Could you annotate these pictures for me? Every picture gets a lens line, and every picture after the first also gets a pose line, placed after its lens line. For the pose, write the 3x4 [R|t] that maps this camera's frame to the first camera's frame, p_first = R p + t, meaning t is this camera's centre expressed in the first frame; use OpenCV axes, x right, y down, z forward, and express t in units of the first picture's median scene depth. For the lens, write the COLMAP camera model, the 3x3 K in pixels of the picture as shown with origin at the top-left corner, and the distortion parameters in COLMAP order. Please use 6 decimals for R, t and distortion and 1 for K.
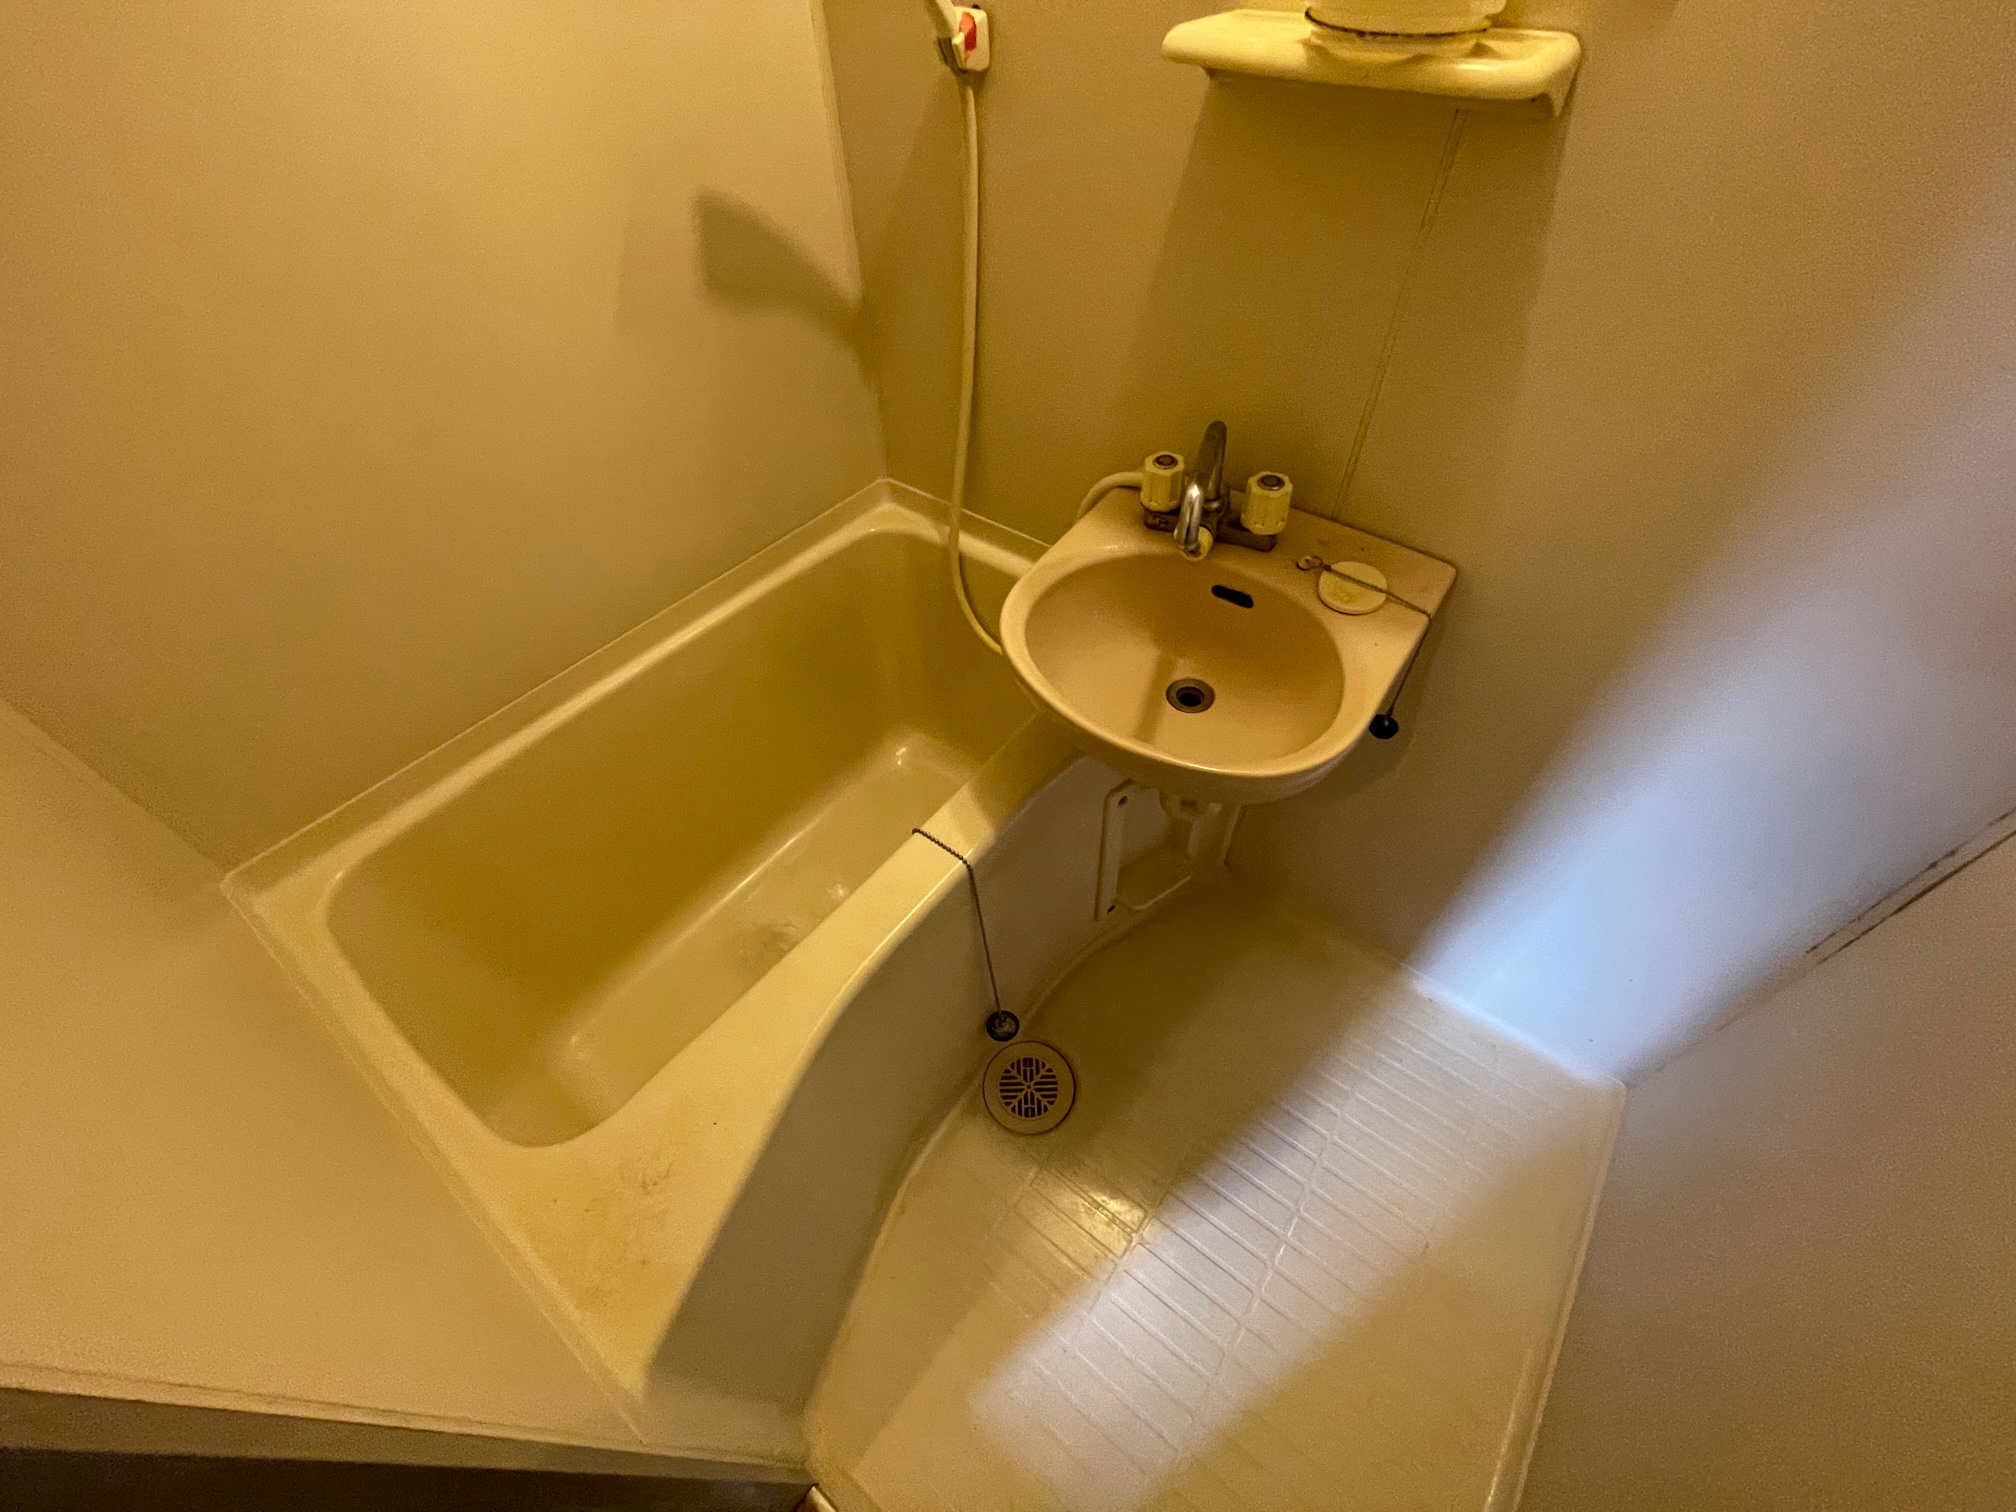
lens RADIAL K [[815.4, 0, 1006.0], [0, 815.4, 757.9], [0, 0, 1]] dist [-0.003310, 0.001236]
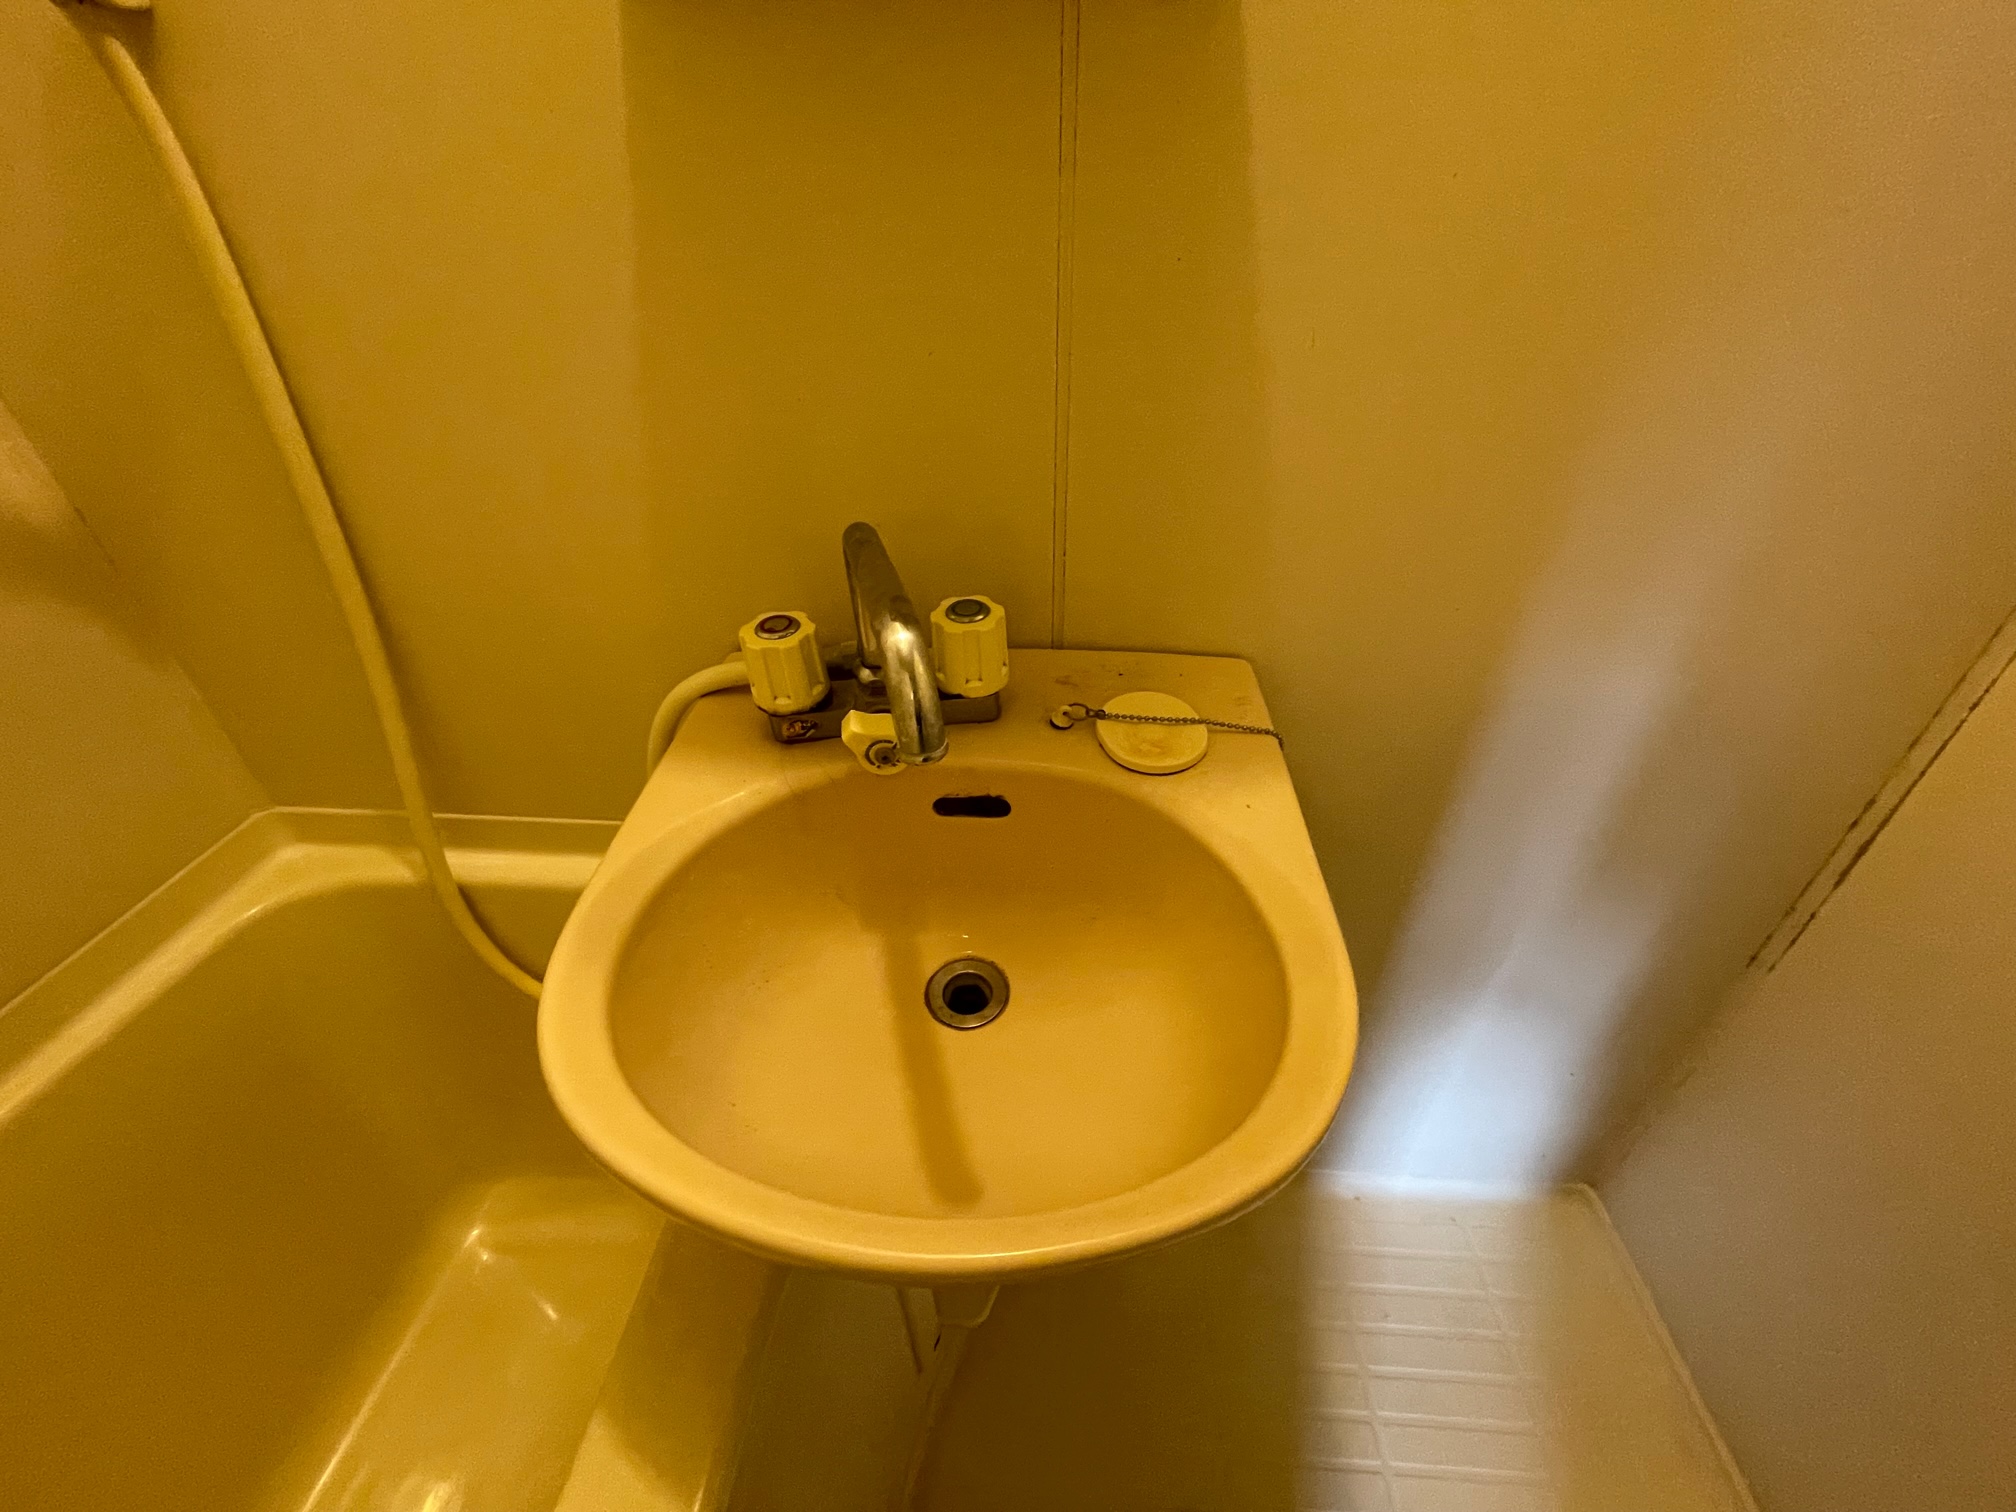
lens RADIAL K [[815.4, 0, 1008.8], [0, 815.4, 754.8], [0, 0, 1]] dist [-0.003310, 0.001236]
pose [[0.834164, -0.307177, 0.458053, 0.043592], [0.407601, 0.902852, -0.136821, -0.136363], [-0.371526, 0.300834, 0.878332, 0.452092]]
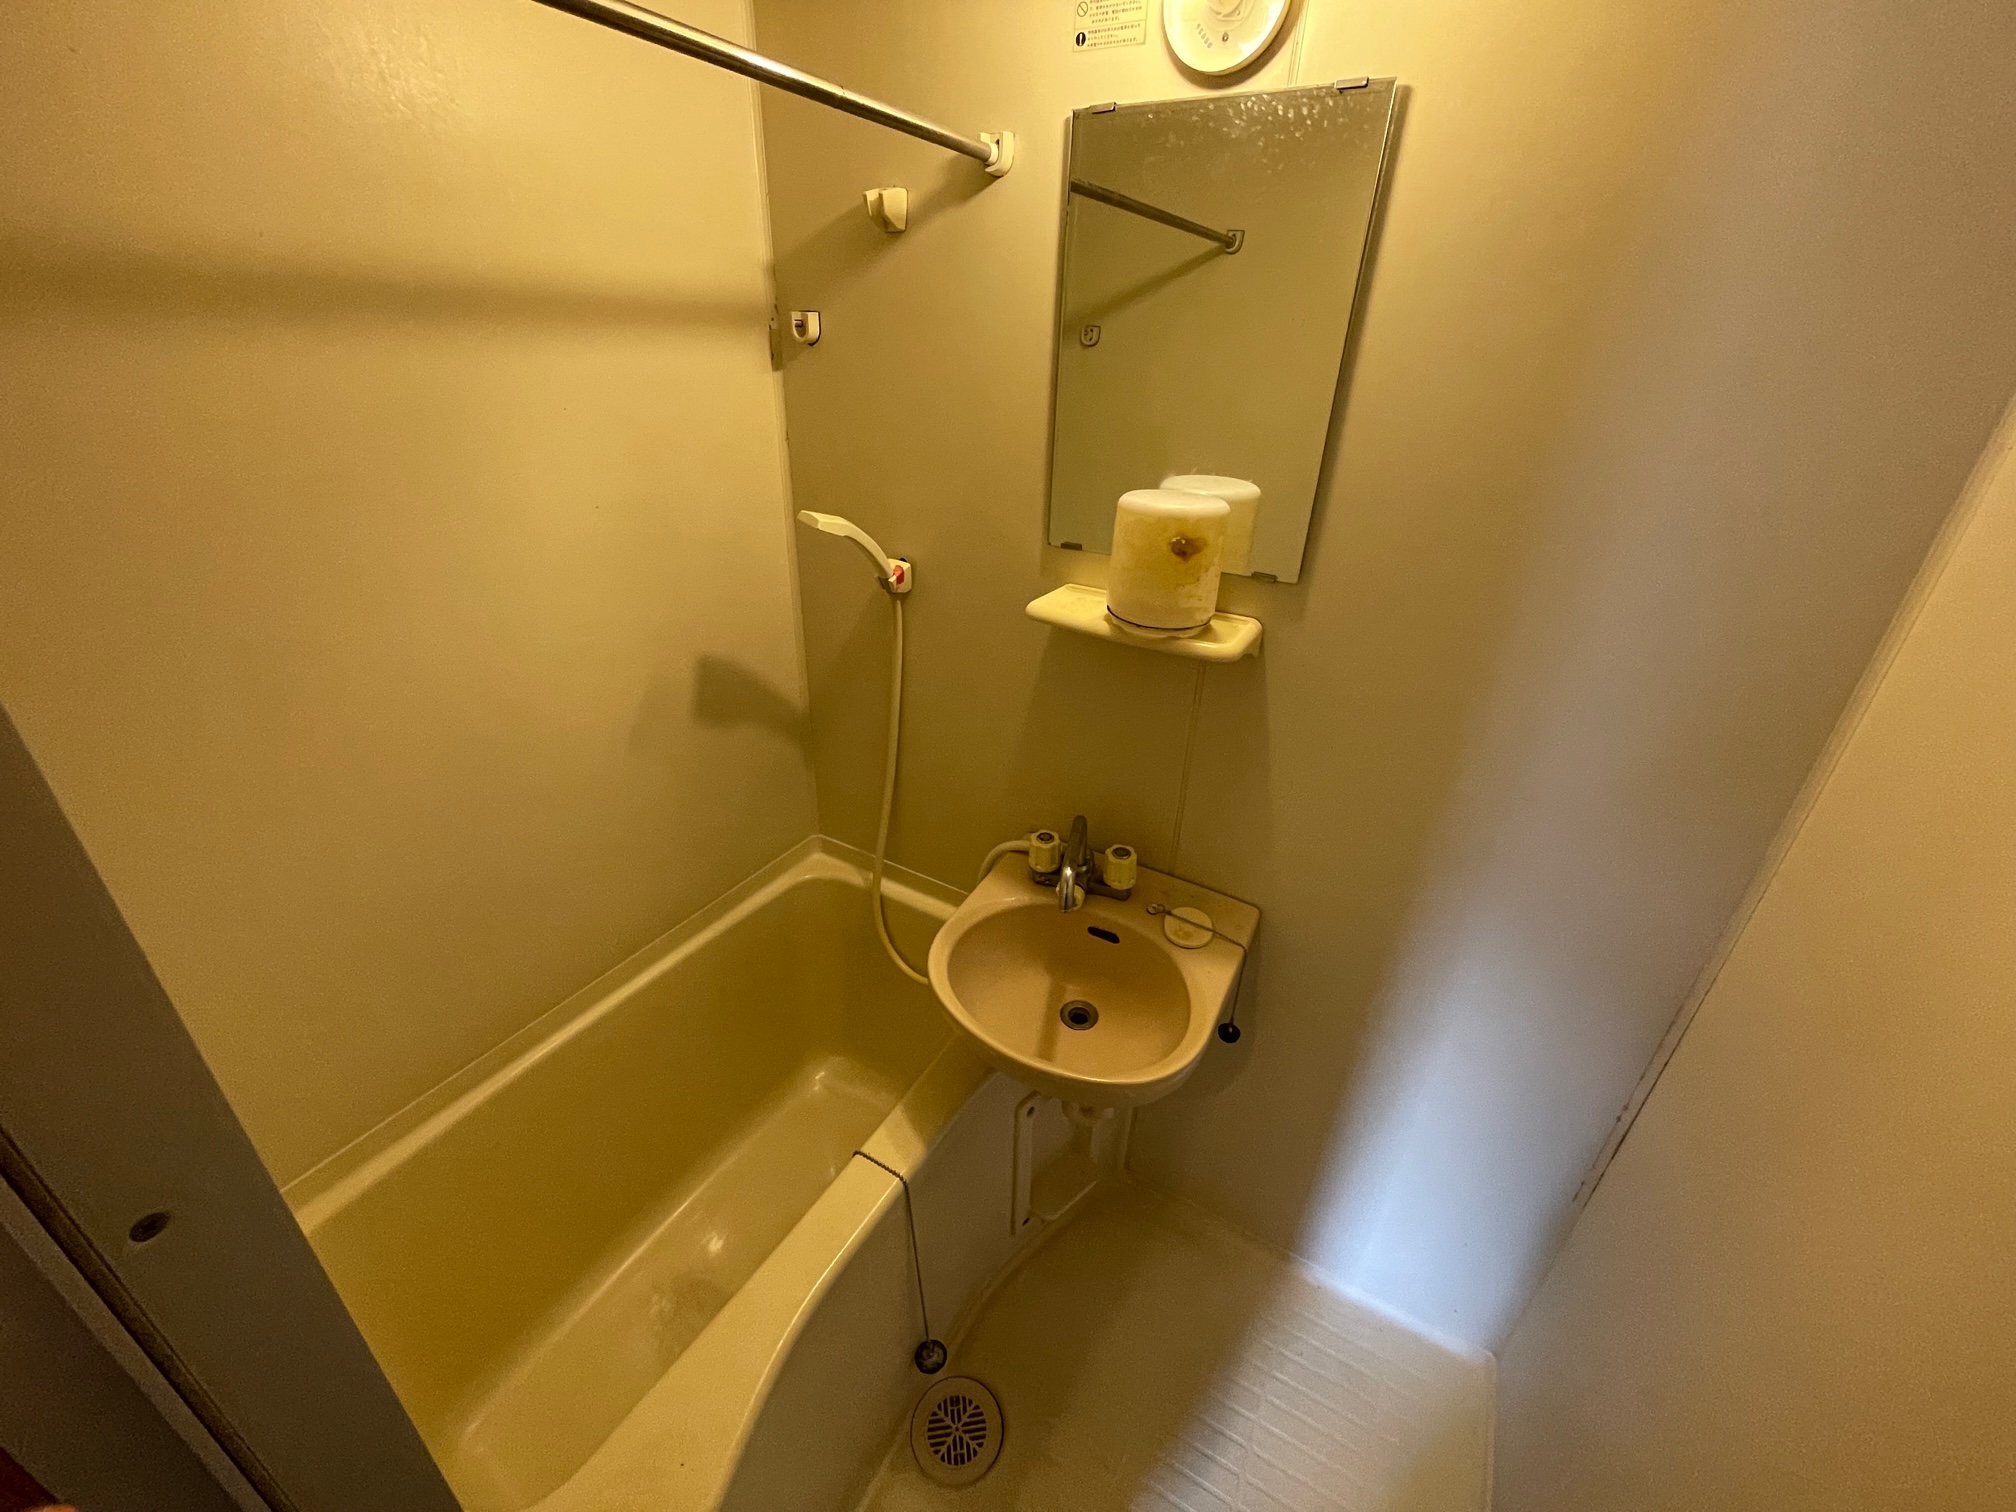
lens RADIAL K [[815.4, 0, 1013.3], [0, 815.4, 752.6], [0, 0, 1]] dist [-0.003310, 0.001236]
pose [[0.989318, -0.009436, 0.145468, -0.051297], [0.060893, 0.933419, -0.353584, -0.017005], [-0.132446, 0.358665, 0.924022, -0.284498]]
